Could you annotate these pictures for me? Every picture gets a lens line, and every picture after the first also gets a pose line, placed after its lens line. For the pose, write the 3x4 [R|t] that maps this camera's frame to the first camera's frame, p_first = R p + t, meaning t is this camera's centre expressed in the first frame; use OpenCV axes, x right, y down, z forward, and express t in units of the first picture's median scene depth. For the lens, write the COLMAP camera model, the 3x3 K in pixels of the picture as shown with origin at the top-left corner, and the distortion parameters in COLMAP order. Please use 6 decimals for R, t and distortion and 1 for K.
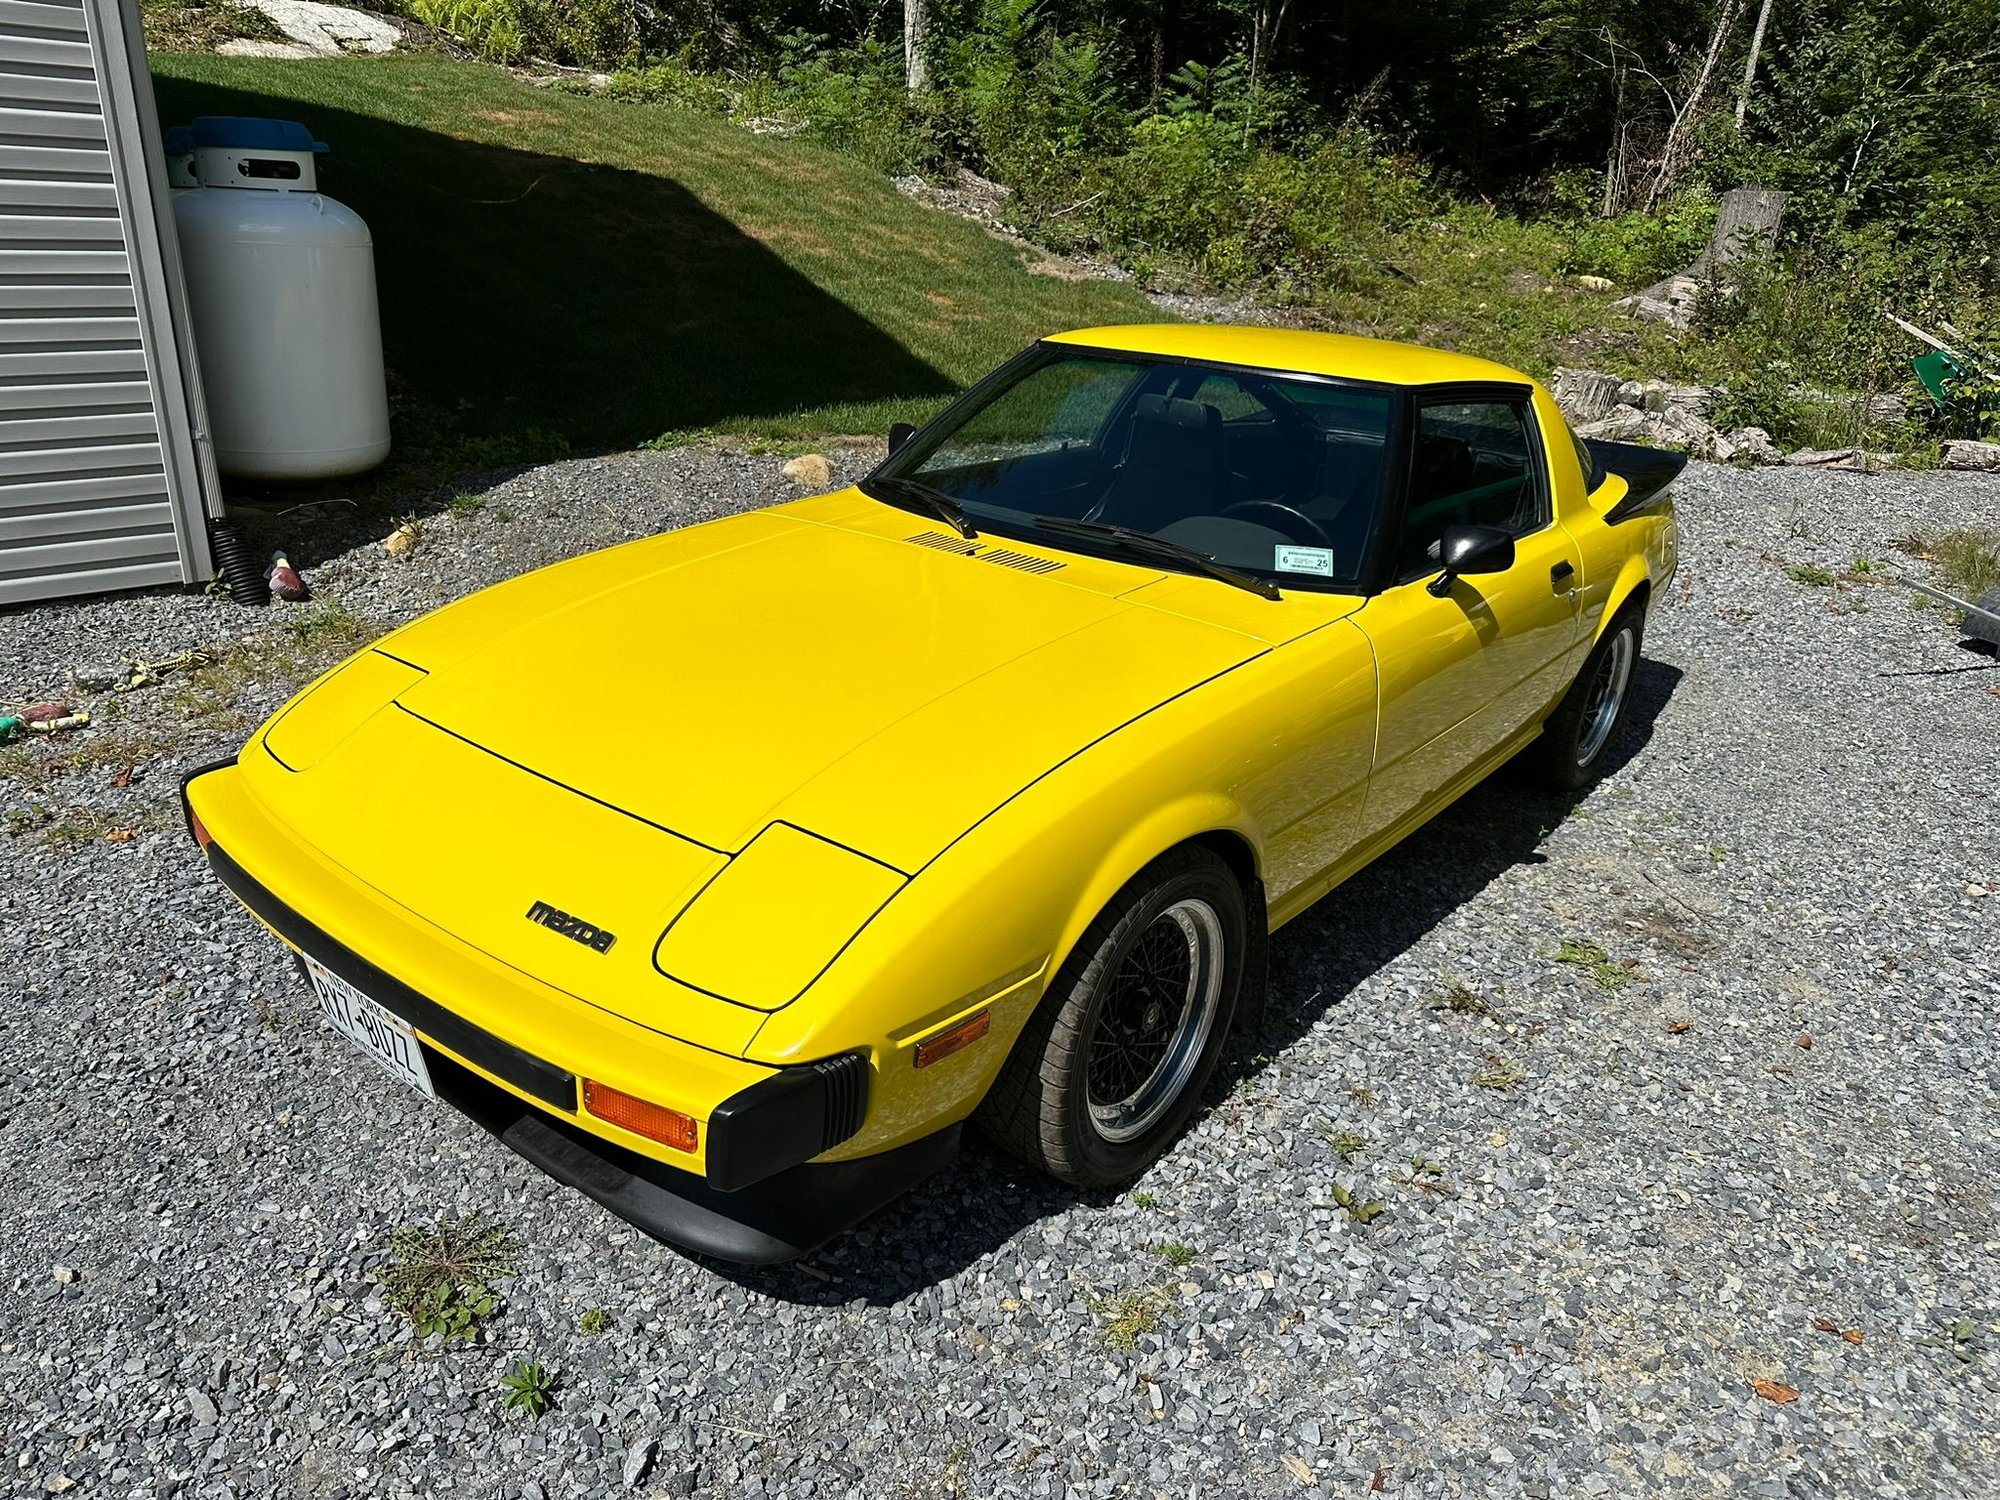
lens RADIAL K [[1507.0, 0, 1028.4], [0, 1507.0, 781.8], [0, 0, 1]] dist [-0.001717, -0.004824]
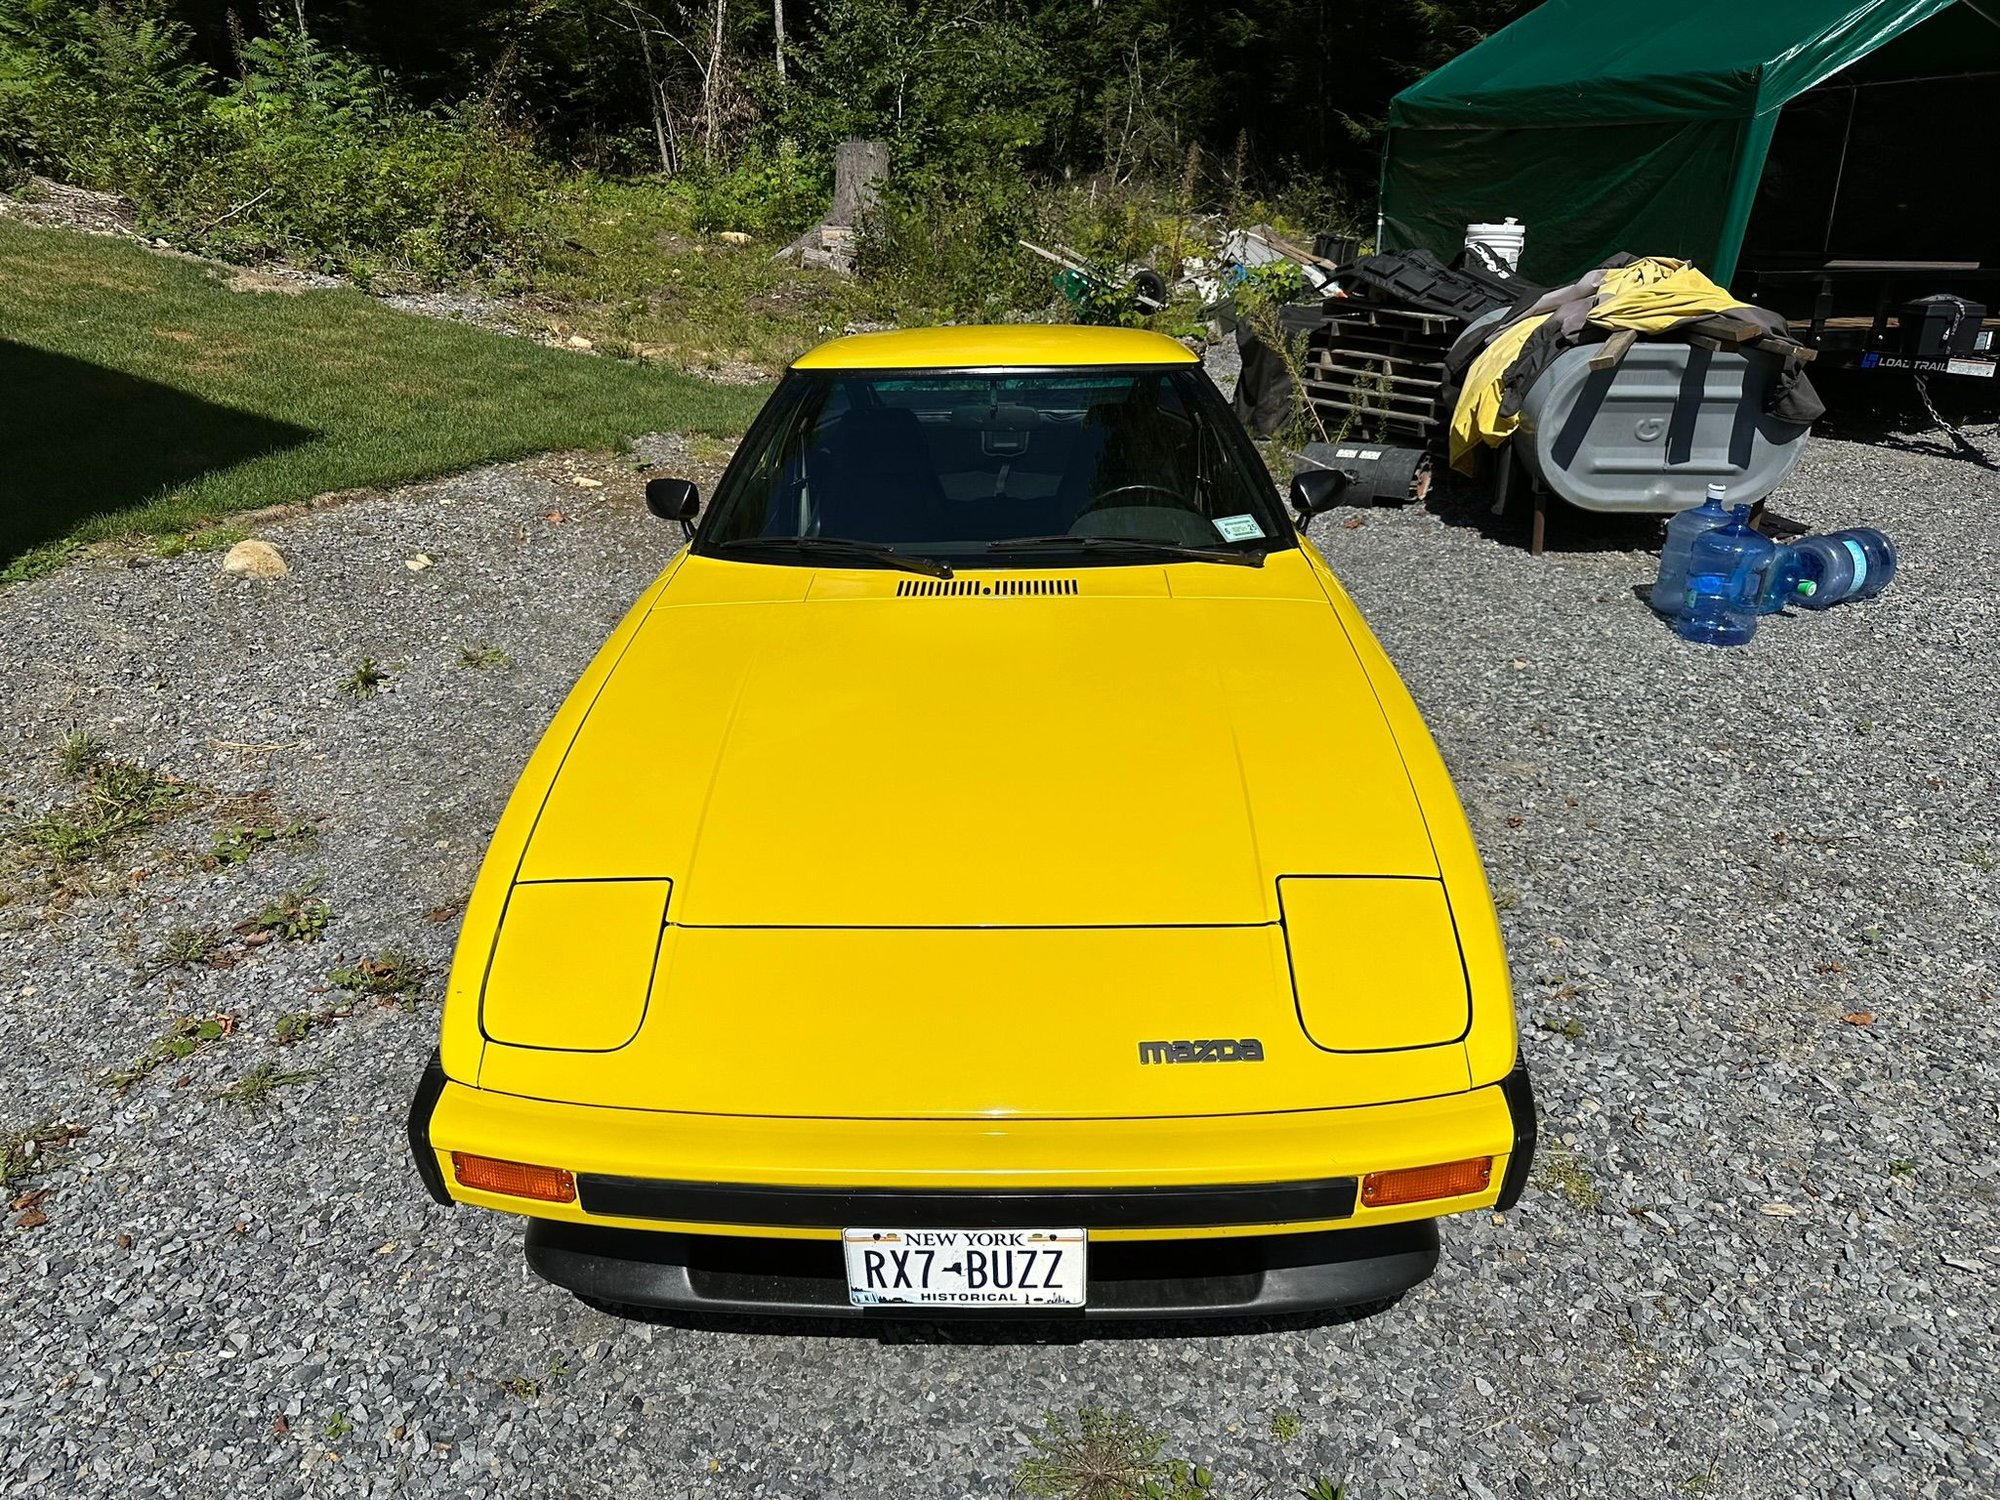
lens RADIAL K [[1452.1, 0, 1066.2], [0, 1452.1, 759.3], [0, 0, 1]] dist [0.006859, -0.009574]
pose [[0.787069, -0.291952, 0.543403, -0.125516], [0.277775, 0.954285, 0.110373, -0.031397], [-0.550785, 0.064072, 0.832184, 0.042540]]
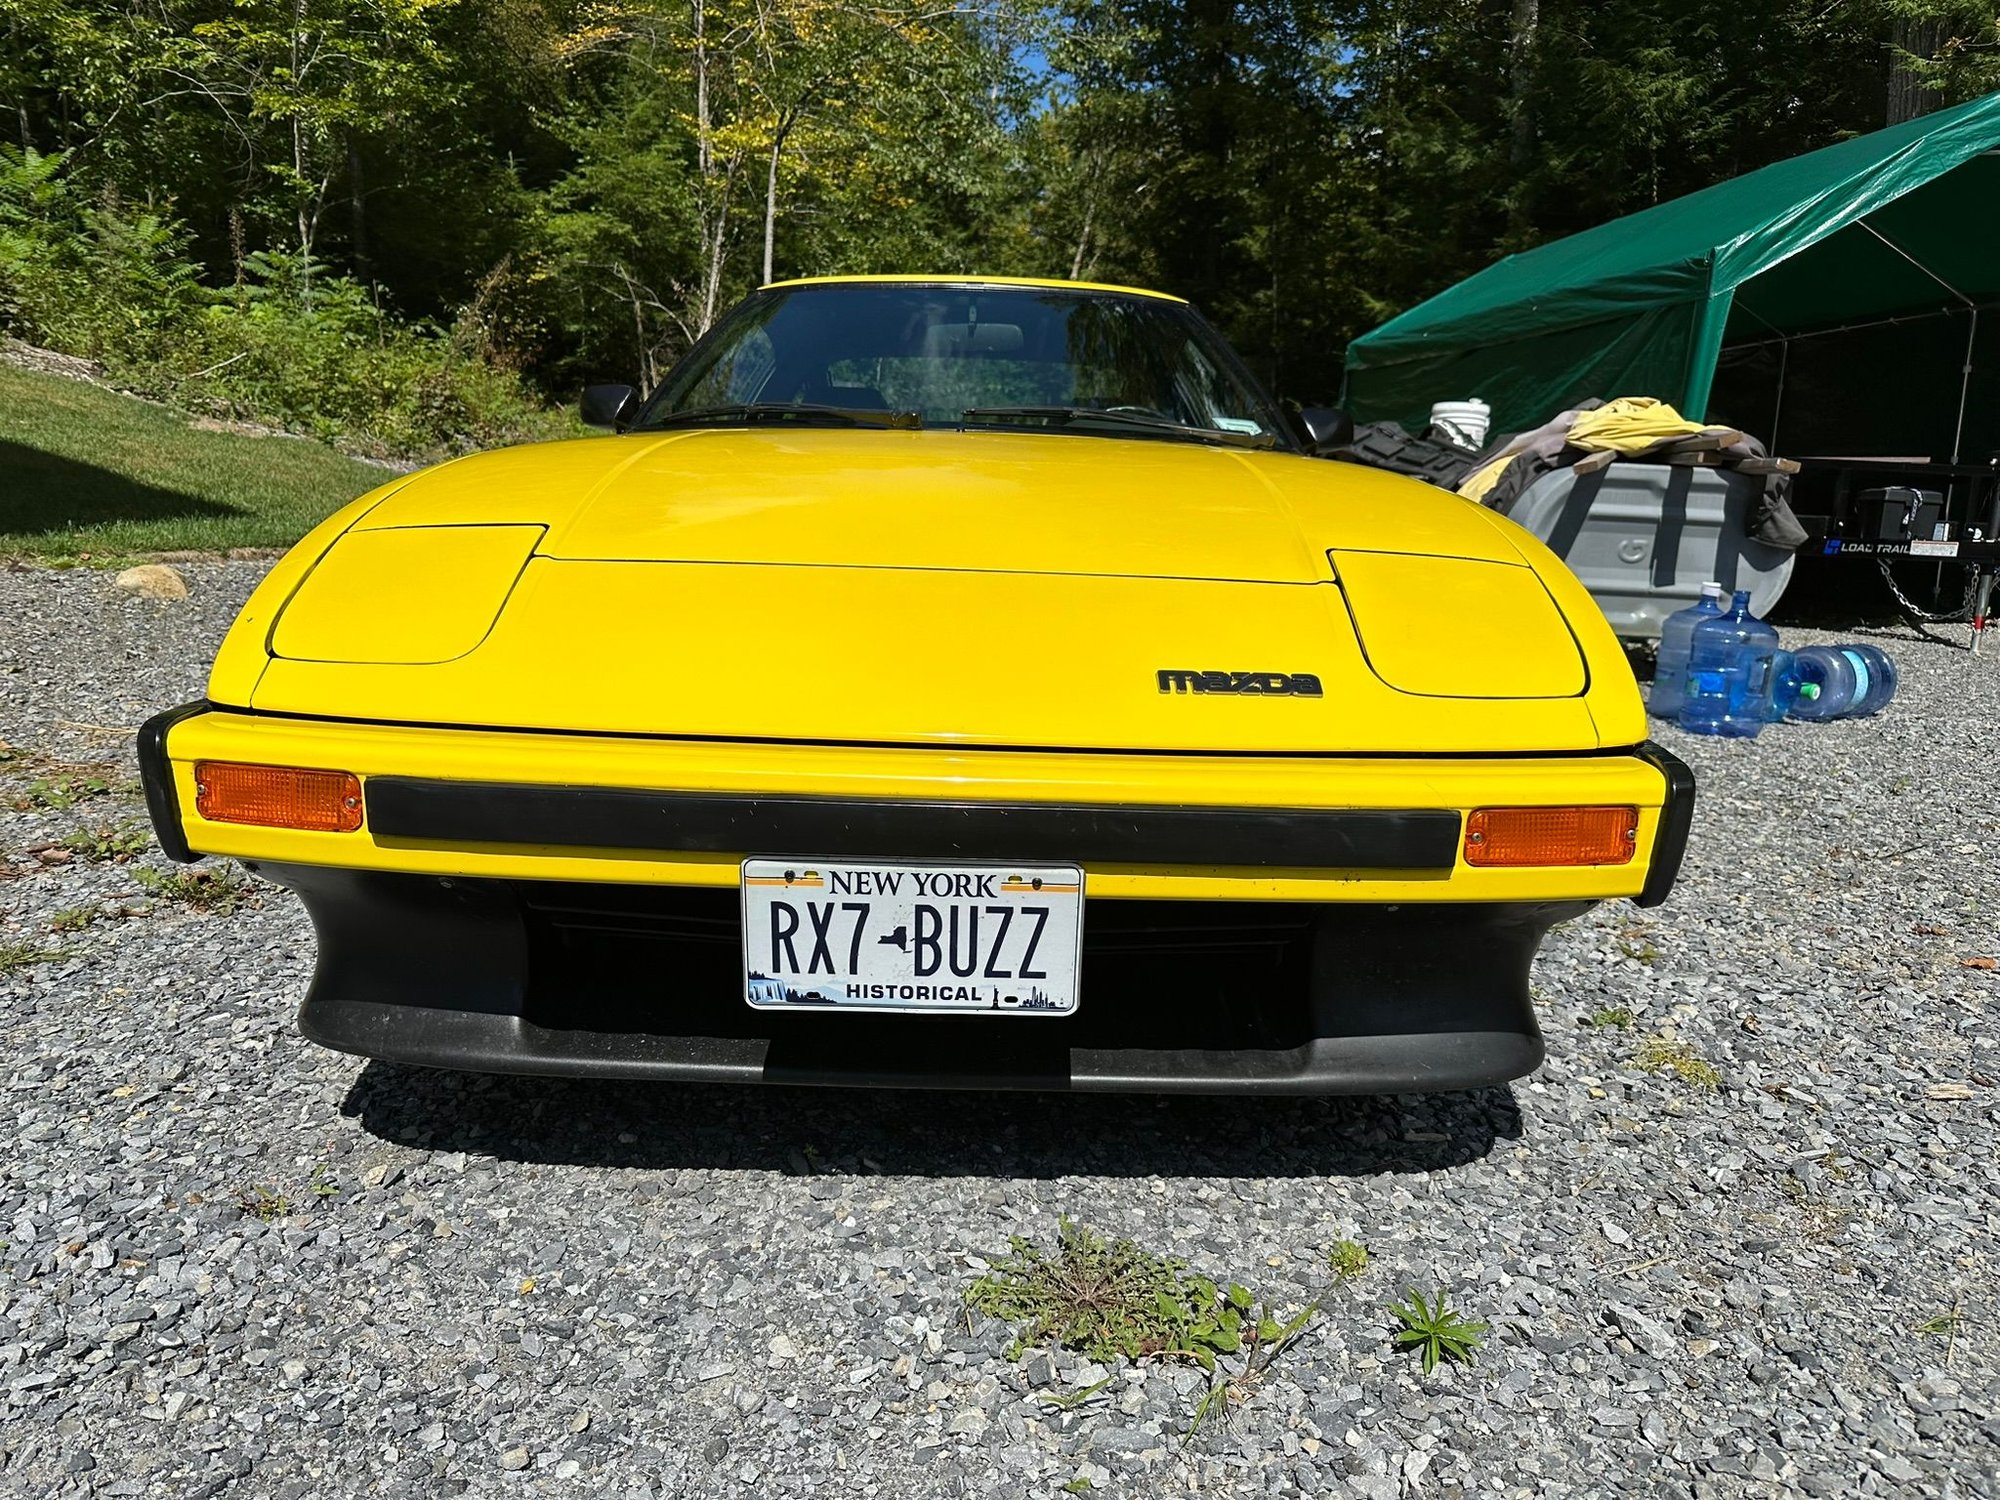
lens RADIAL K [[1452.1, 0, 1066.2], [0, 1452.1, 759.3], [0, 0, 1]] dist [0.006859, -0.009574]
pose [[0.773583, -0.148619, 0.616021, -0.122340], [0.248198, 0.965503, -0.078747, 0.025374], [-0.583068, 0.213812, 0.783784, 0.080414]]
